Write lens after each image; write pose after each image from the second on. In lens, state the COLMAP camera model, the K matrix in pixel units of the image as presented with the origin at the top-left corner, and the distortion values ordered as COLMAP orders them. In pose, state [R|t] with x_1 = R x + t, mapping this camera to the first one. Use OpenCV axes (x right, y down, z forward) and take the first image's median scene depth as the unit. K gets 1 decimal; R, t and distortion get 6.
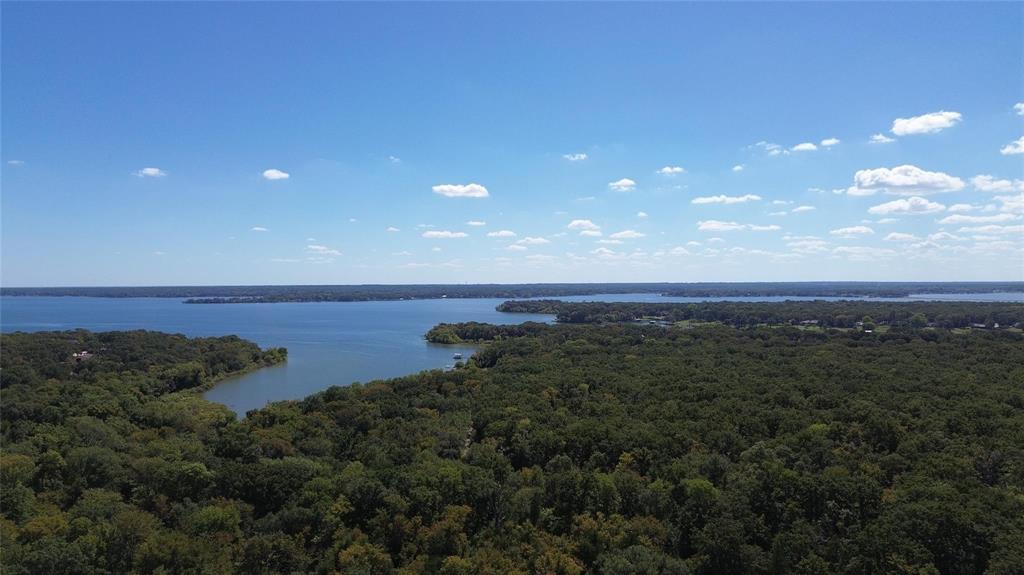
lens RADIAL K [[747.1, 0, 510.8], [0, 747.1, 284.9], [0, 0, 1]] dist [0.061739, -0.048339]
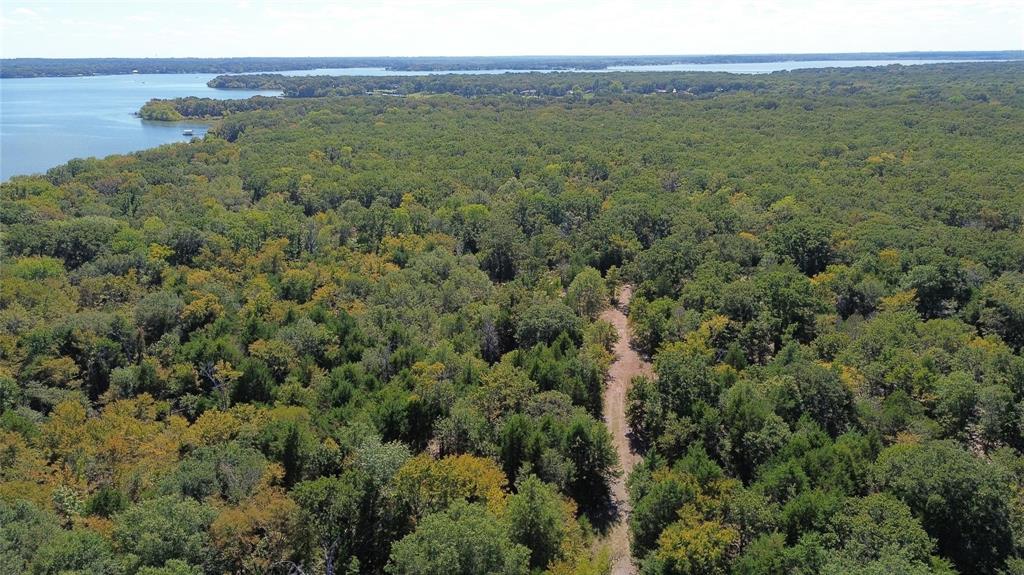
lens RADIAL K [[747.1, 0, 513.8], [0, 747.1, 286.9], [0, 0, 1]] dist [0.061739, -0.048339]
pose [[0.933292, -0.108646, 0.342290, -0.038414], [0.005184, 0.957115, 0.289663, 0.009076], [-0.359081, -0.268566, 0.893831, -0.052056]]
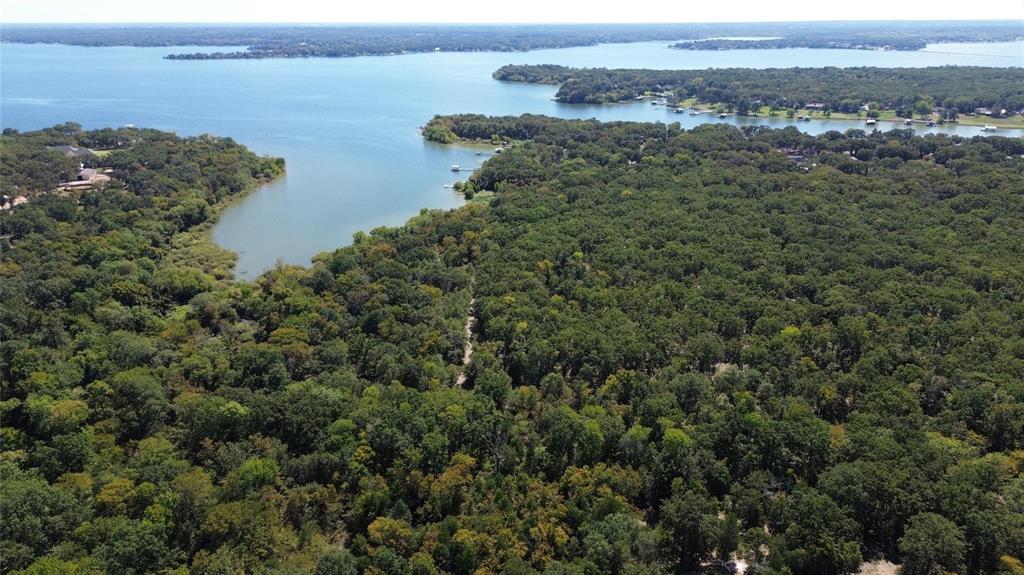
lens RADIAL K [[747.1, 0, 510.1], [0, 747.1, 290.9], [0, 0, 1]] dist [0.061739, -0.048339]
pose [[0.999983, -0.005673, 0.000968, 0.000300], [0.005007, 0.940530, 0.339673, -0.099095], [-0.002838, -0.339663, 0.940543, -0.001443]]
